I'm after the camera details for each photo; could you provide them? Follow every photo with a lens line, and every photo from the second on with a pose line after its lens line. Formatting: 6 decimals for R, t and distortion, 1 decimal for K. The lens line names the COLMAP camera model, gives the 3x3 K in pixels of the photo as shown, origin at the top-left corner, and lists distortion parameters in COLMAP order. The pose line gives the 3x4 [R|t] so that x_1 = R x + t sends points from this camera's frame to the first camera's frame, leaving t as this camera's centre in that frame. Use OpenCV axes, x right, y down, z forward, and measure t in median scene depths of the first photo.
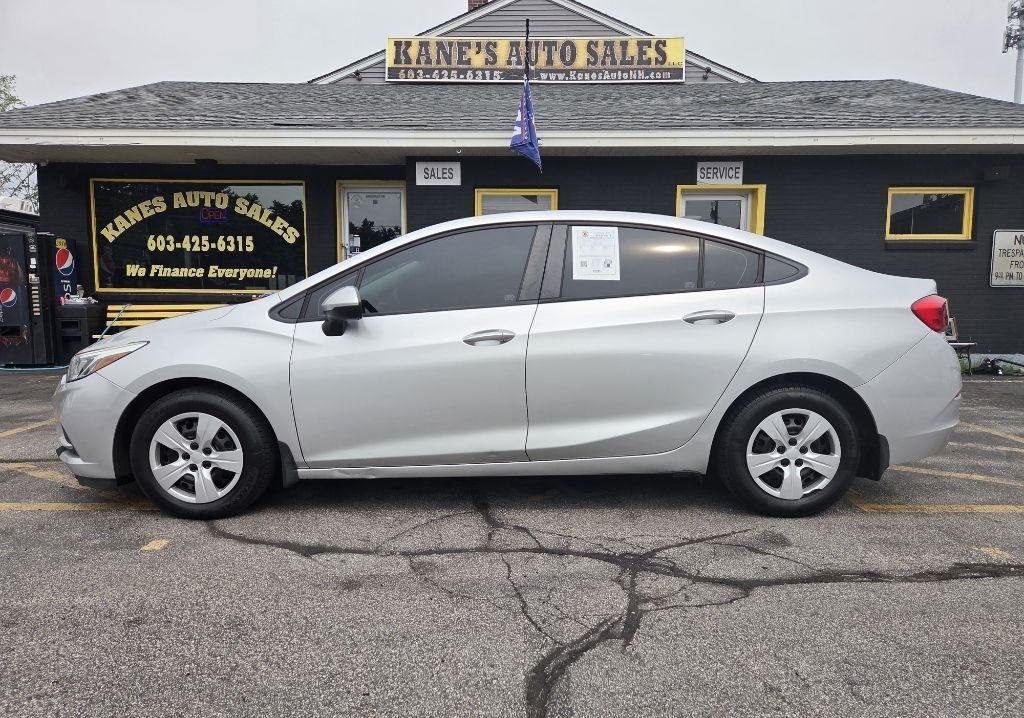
lens RADIAL K [[760.2, 0, 511.9], [0, 760.2, 391.8], [0, 0, 1]] dist [0.089220, -0.096448]
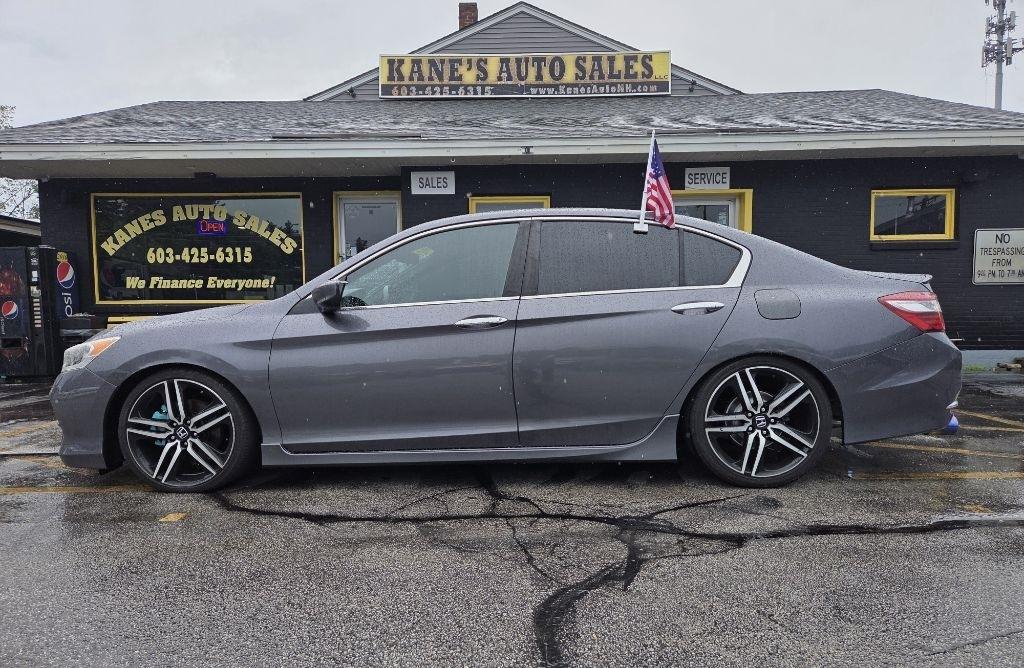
lens RADIAL K [[763.0, 0, 511.4], [0, 763.0, 381.7], [0, 0, 1]] dist [0.089433, -0.101166]
pose [[0.999833, -0.016576, 0.007659, -0.003293], [0.016850, 0.999167, -0.037157, 0.019007], [-0.007037, 0.037279, 0.999280, -0.015440]]
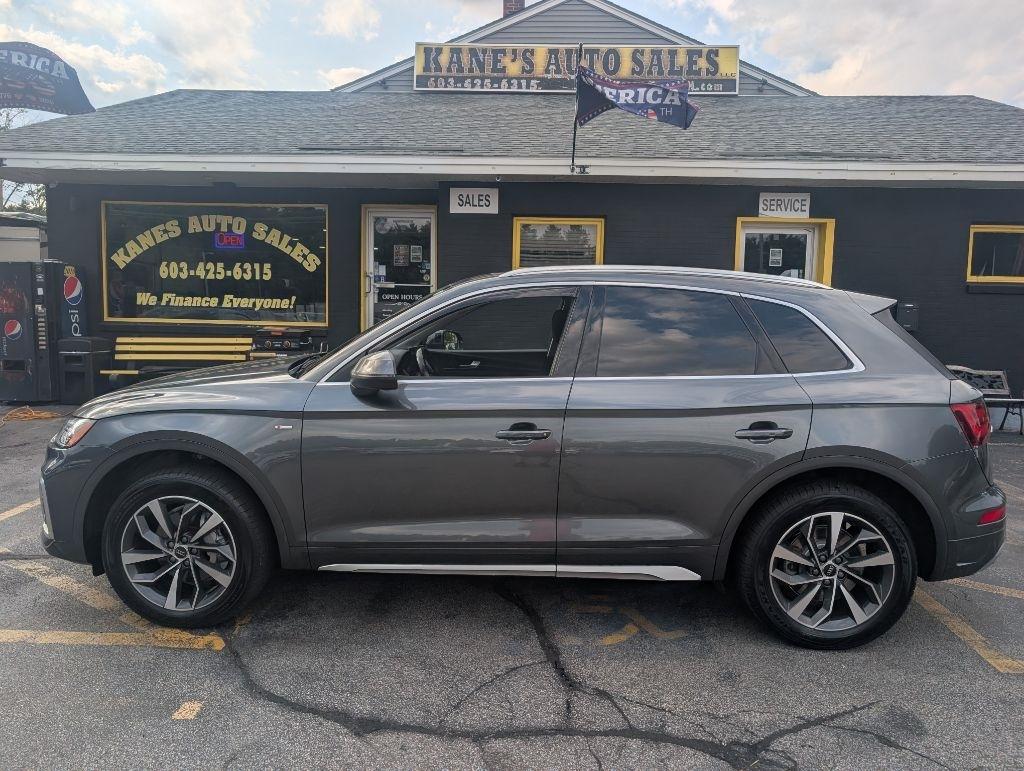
lens RADIAL K [[818.5, 0, 507.0], [0, 818.5, 389.9], [0, 0, 1]] dist [0.005733, 0.000702]
pose [[0.999505, 0.018993, -0.025072, -0.025933], [-0.019147, 0.999799, -0.005948, -0.050322], [0.024954, 0.006425, 0.999668, 0.024951]]
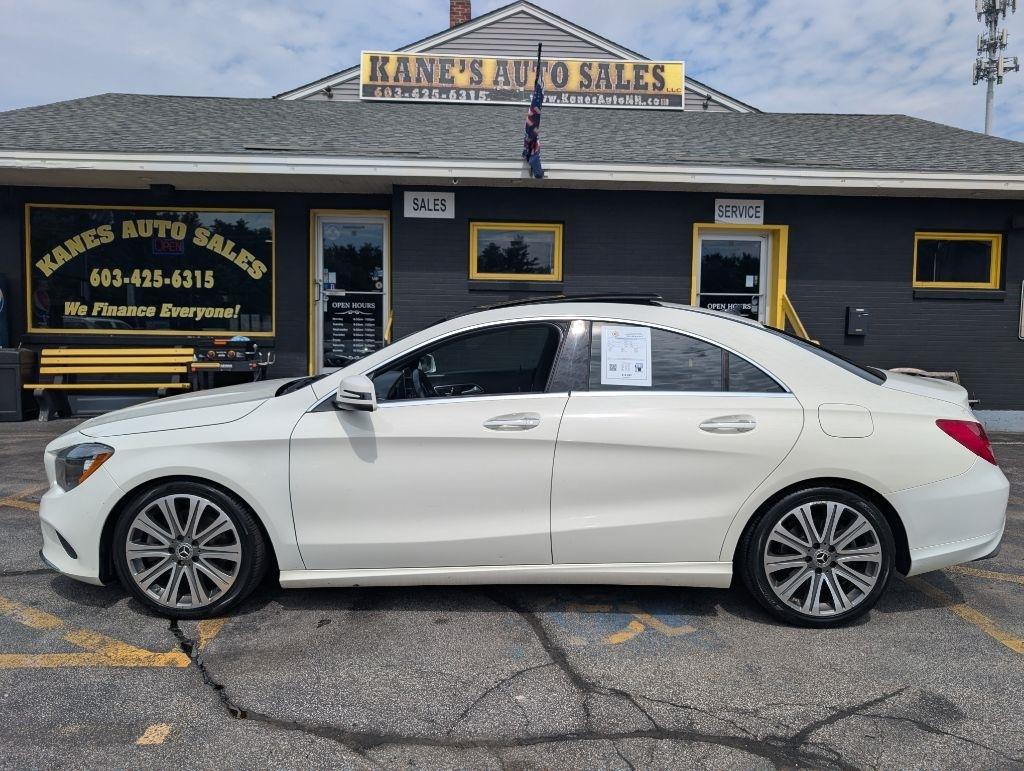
lens RADIAL K [[819.6, 0, 522.4], [0, 819.6, 386.0], [0, 0, 1]] dist [0.003550, -0.001760]
pose [[0.997608, 0.005445, 0.068907, -0.048802], [-0.002603, 0.999145, -0.041266, -0.033506], [-0.069073, 0.040988, 0.996769, 0.049502]]
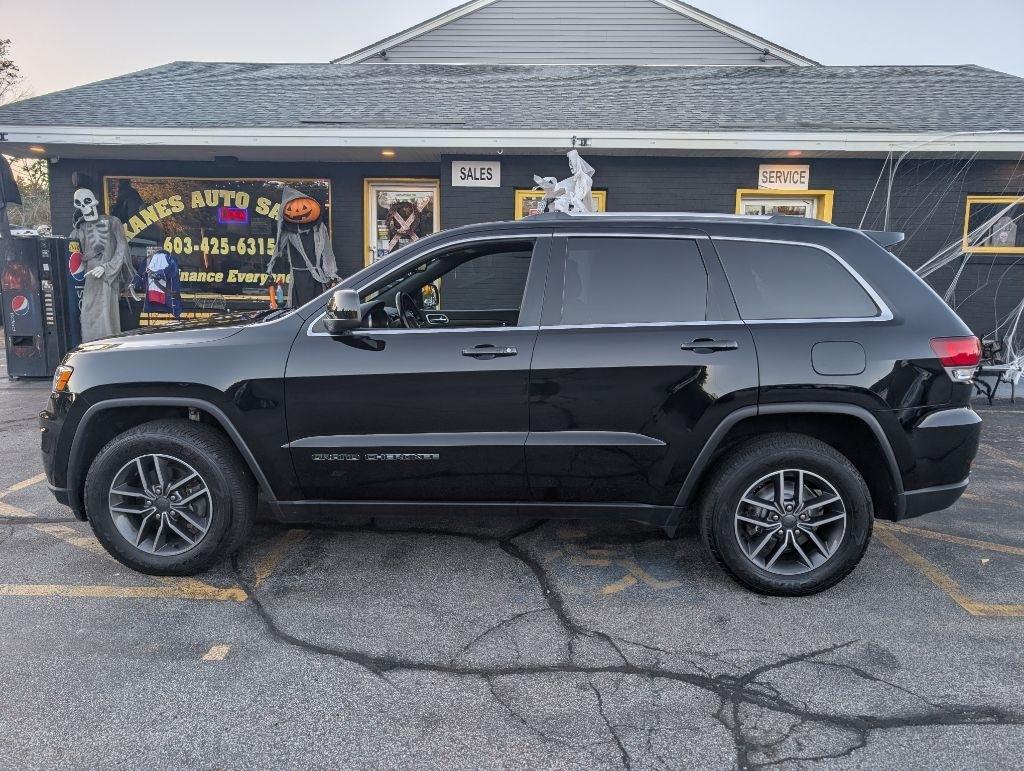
lens RADIAL K [[817.2, 0, 515.9], [0, 817.2, 408.7], [0, 0, 1]] dist [0.009573, -0.001697]
pose [[0.999767, 0.013411, -0.016886, -0.025968], [-0.012636, 0.998897, 0.045217, -0.045113], [0.017474, -0.044993, 0.998834, 0.007924]]
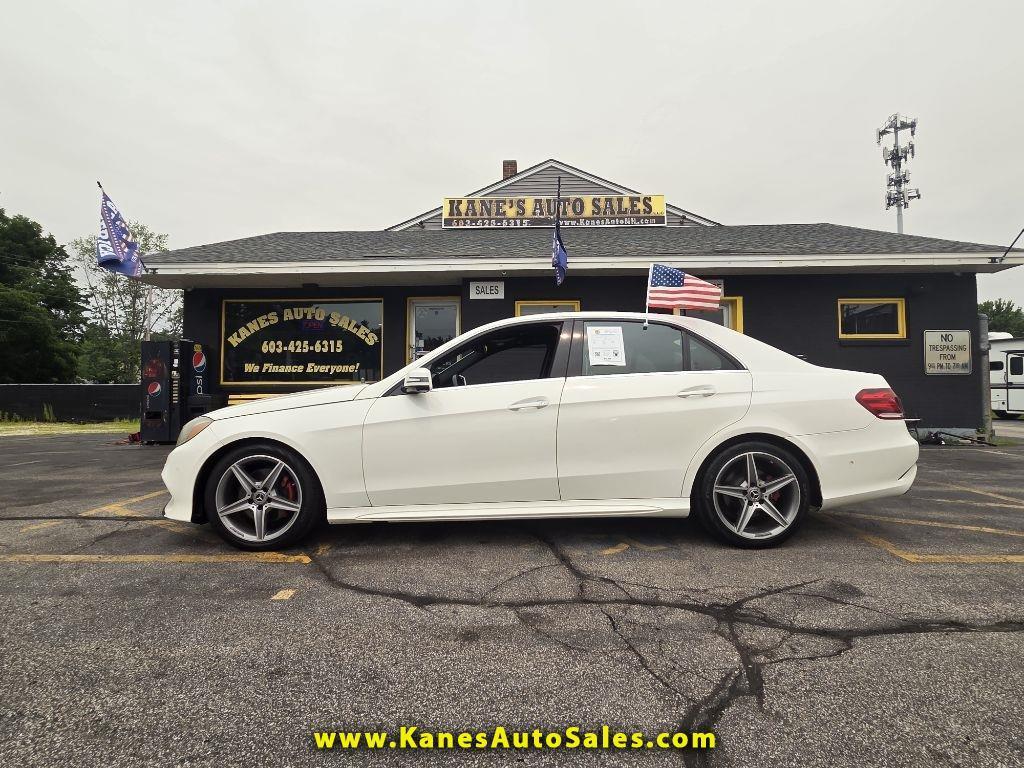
lens RADIAL K [[590.6, 0, 509.7], [0, 590.6, 369.1], [0, 0, 1]] dist [-0.000868, -0.000078]
pose [[0.999746, -0.008609, -0.020851, -0.035407], [0.005169, 0.987147, -0.159734, 0.004708], [0.021958, 0.159585, 0.986940, 0.035959]]
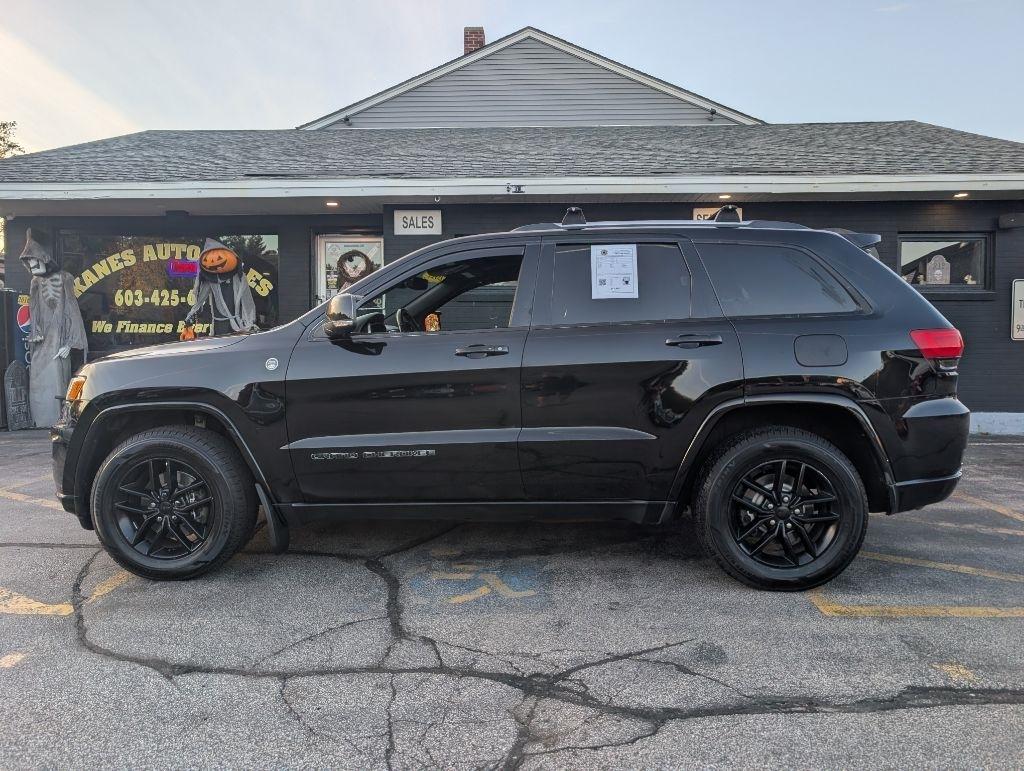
lens RADIAL K [[819.4, 0, 522.0], [0, 819.4, 378.3], [0, 0, 1]] dist [0.007749, -0.000285]
pose [[0.999821, -0.004880, -0.018283, 0.045411], [0.003470, 0.997070, -0.076410, -0.015717], [0.018603, 0.076332, 0.996909, 0.013421]]
